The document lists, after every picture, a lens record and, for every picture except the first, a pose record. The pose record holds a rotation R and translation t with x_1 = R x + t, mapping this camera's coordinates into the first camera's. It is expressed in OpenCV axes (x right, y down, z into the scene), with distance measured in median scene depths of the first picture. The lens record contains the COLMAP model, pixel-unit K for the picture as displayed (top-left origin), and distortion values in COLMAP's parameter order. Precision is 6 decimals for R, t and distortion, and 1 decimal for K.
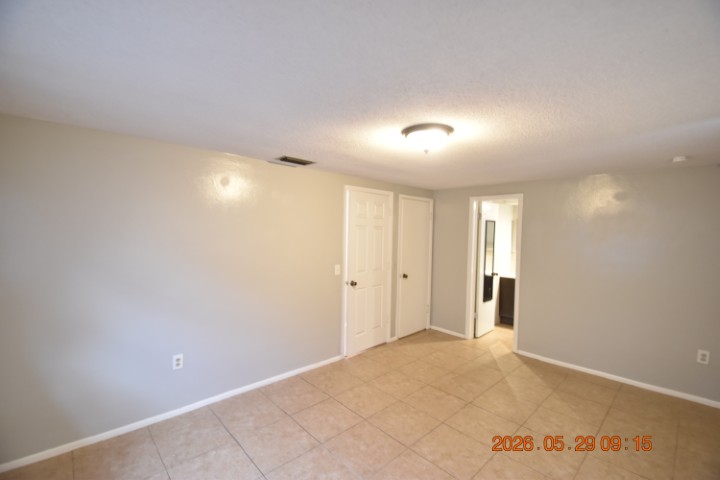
lens RADIAL K [[314.9, 0, 359.1], [0, 314.9, 243.1], [0, 0, 1]] dist [0.019939, -0.019941]
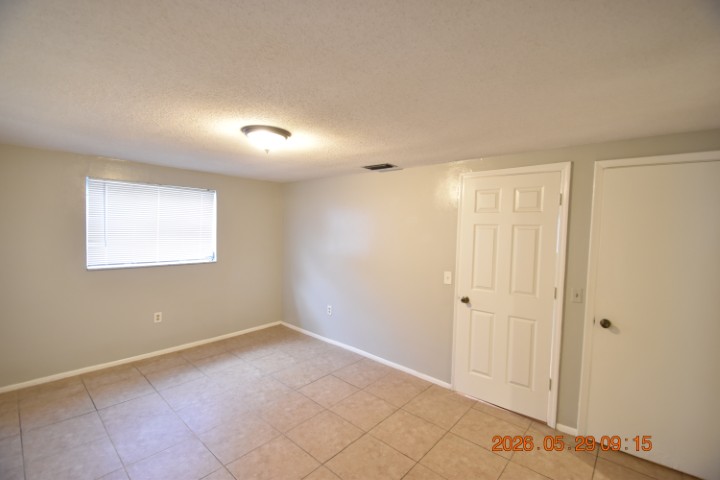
lens RADIAL K [[314.9, 0, 359.1], [0, 314.9, 243.1], [0, 0, 1]] dist [0.019939, -0.019941]
pose [[0.089775, 0.031276, -0.995471, 0.919889], [-0.059746, 0.997876, 0.025963, -0.018194], [0.994168, 0.057144, 0.091453, 0.859004]]
